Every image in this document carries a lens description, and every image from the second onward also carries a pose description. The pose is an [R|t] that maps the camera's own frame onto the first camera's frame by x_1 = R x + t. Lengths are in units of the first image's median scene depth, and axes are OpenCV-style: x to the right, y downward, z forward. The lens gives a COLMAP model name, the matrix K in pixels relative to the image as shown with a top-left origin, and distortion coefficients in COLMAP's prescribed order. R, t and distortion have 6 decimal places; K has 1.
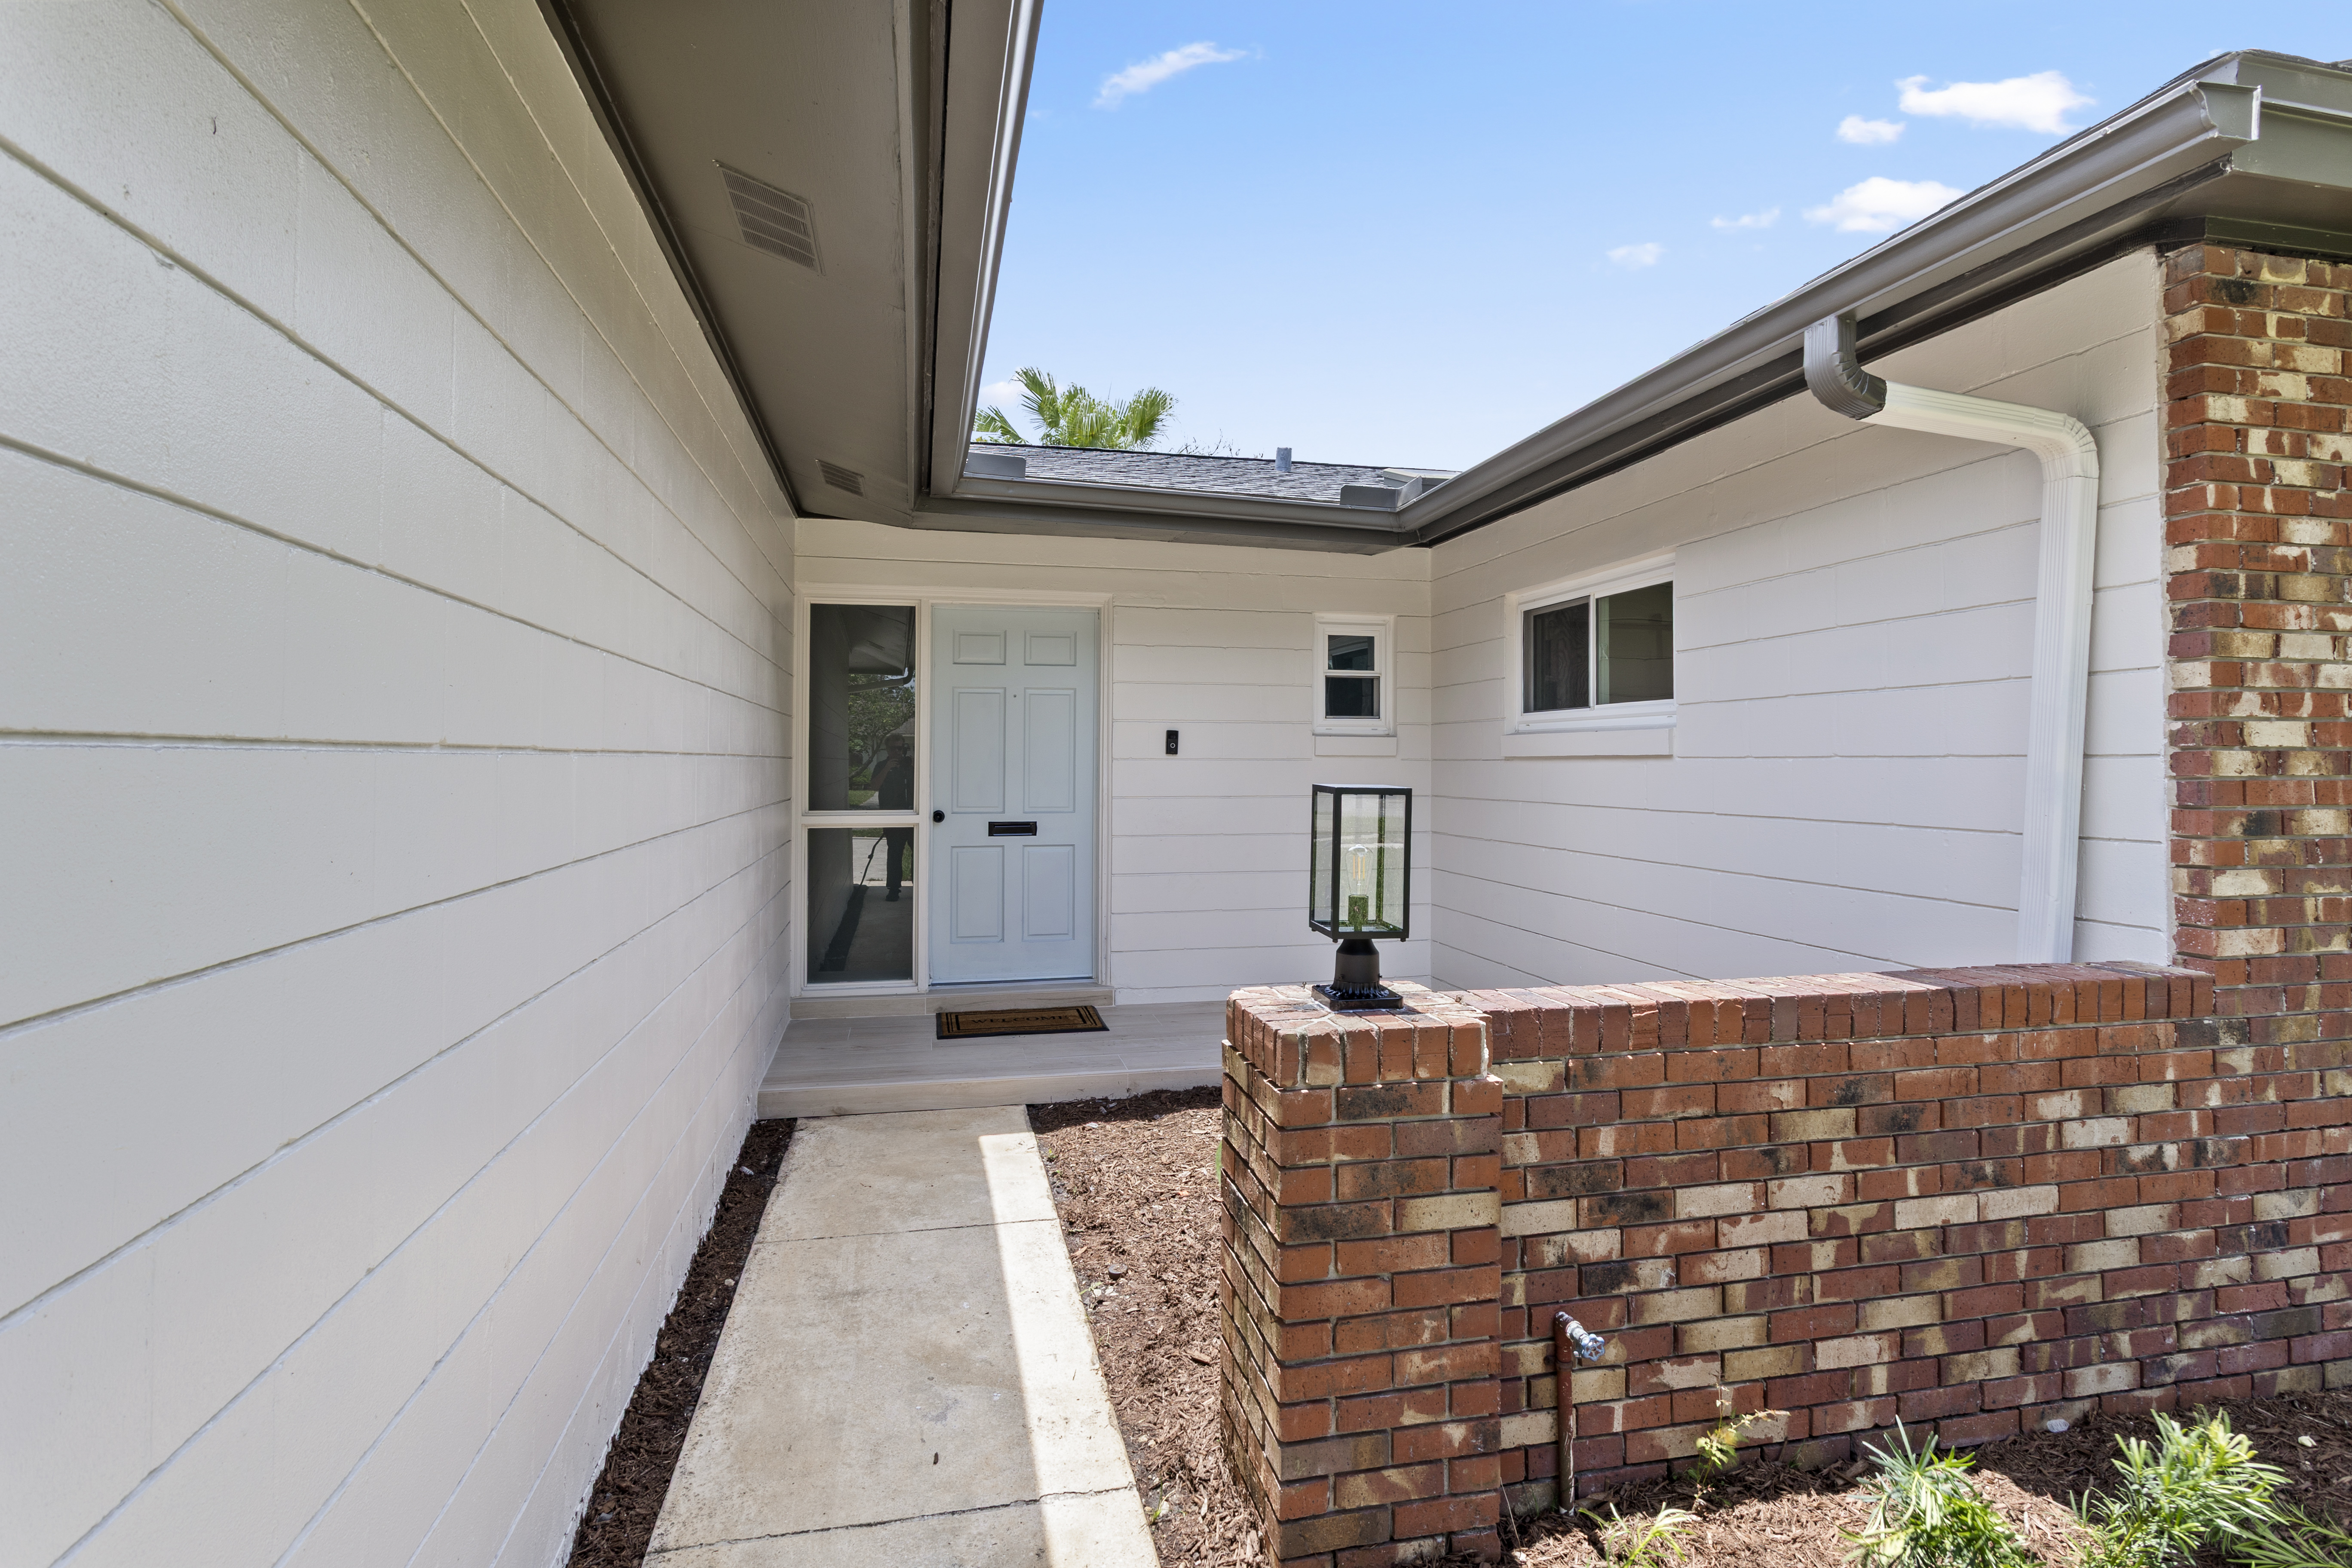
lens RADIAL K [[1202.1, 0, 1179.9], [0, 1202.1, 748.4], [0, 0, 1]] dist [-0.055004, 0.030632]
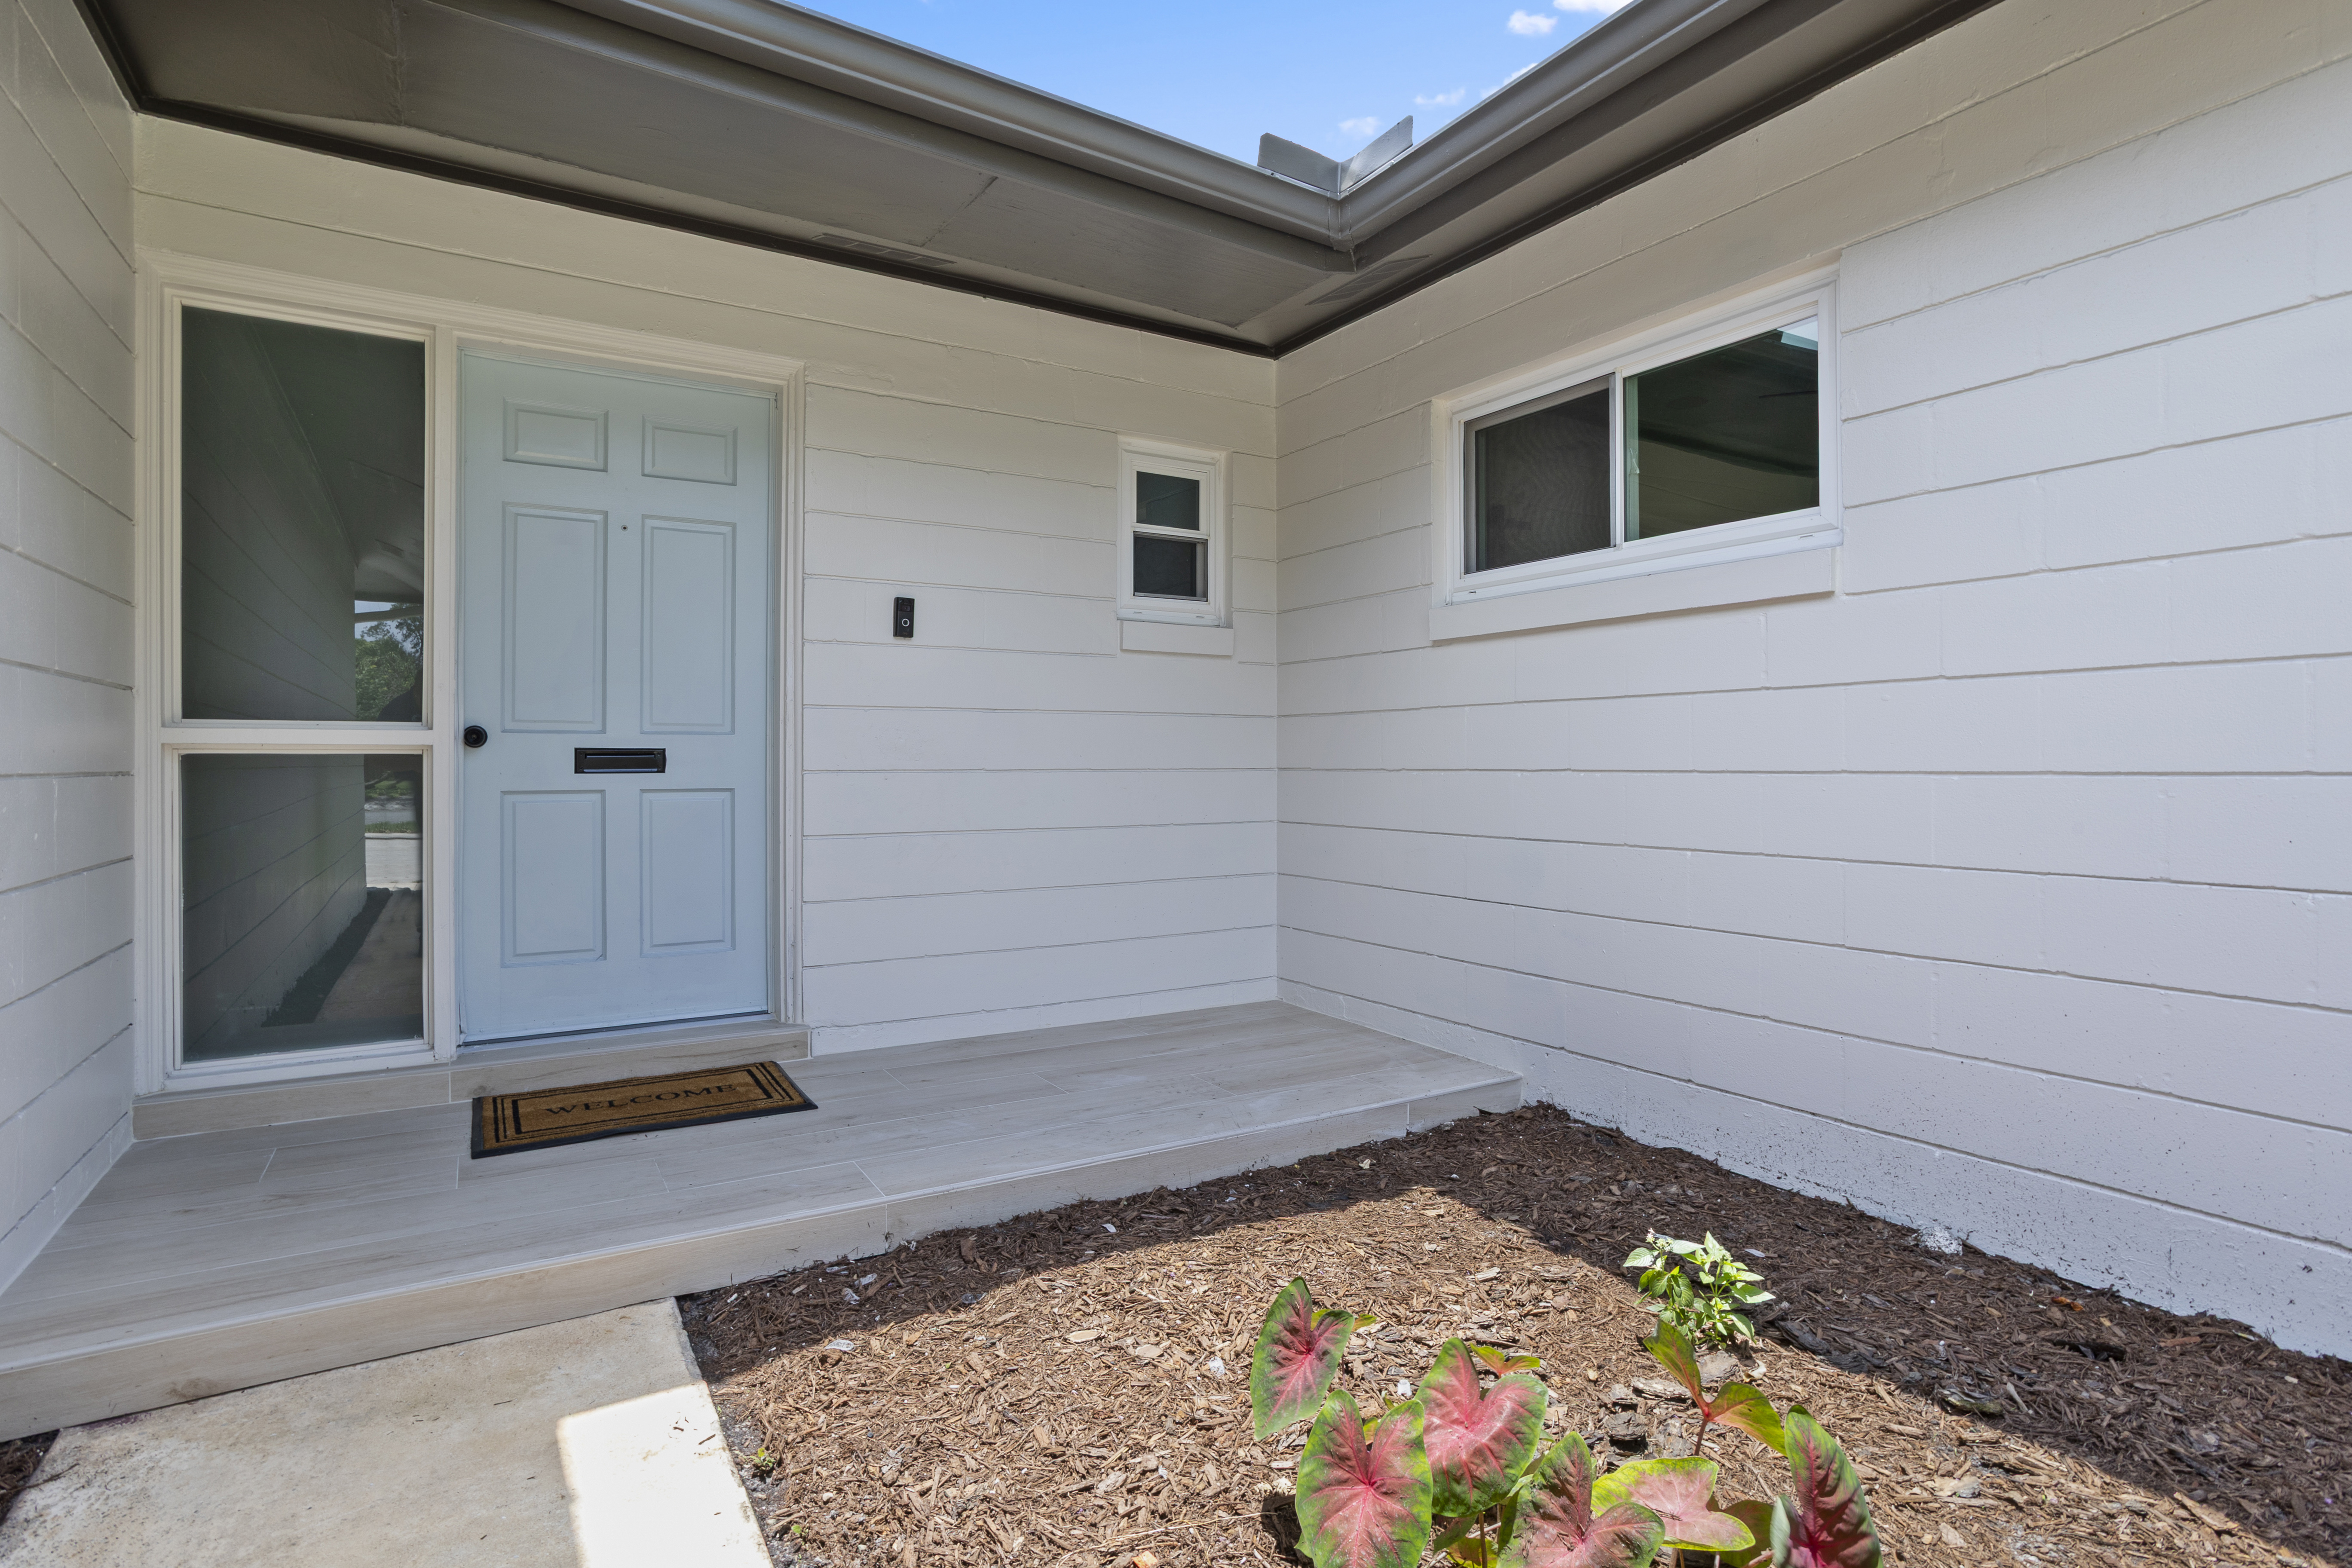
lens RADIAL K [[1171.0, 0, 1173.3], [0, 1171.0, 776.6], [0, 0, 1]] dist [-0.059906, 0.029823]
pose [[0.946340, -0.005283, 0.323131, -0.072516], [-0.001195, 0.999802, 0.019844, 0.067122], [-0.323172, -0.019165, 0.946146, 0.419159]]
